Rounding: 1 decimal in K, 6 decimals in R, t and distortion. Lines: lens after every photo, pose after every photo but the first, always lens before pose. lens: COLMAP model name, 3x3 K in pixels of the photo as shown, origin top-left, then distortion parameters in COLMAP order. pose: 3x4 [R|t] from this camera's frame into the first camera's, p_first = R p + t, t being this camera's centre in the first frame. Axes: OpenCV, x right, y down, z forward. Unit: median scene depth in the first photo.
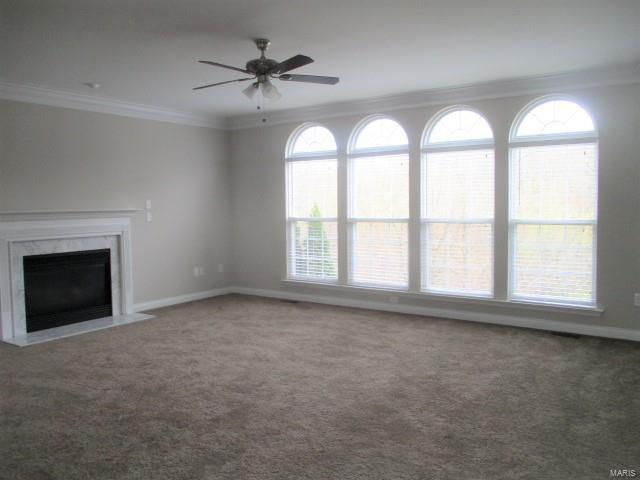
lens RADIAL K [[537.3, 0, 320.0], [0, 537.3, 240.0], [0, 0, 1]] dist [-0.005579, -0.009131]
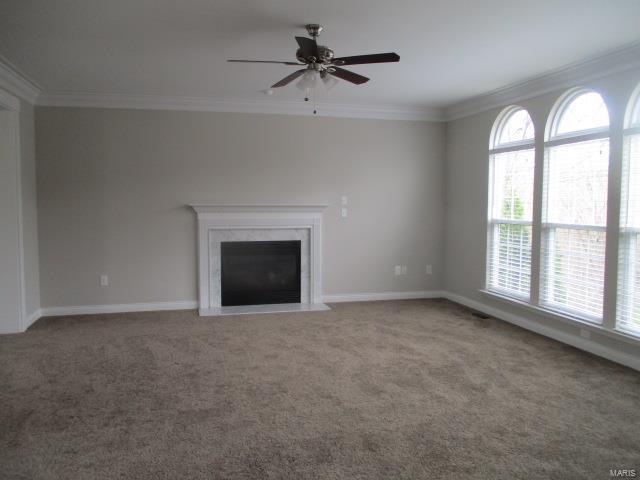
lens RADIAL K [[537.3, 0, 320.0], [0, 537.3, 240.0], [0, 0, 1]] dist [-0.005579, -0.009131]
pose [[0.768519, 0.066049, -0.636409, 0.327566], [-0.060263, 0.997708, 0.030774, -0.020854], [0.636983, 0.014702, 0.770738, 0.191140]]
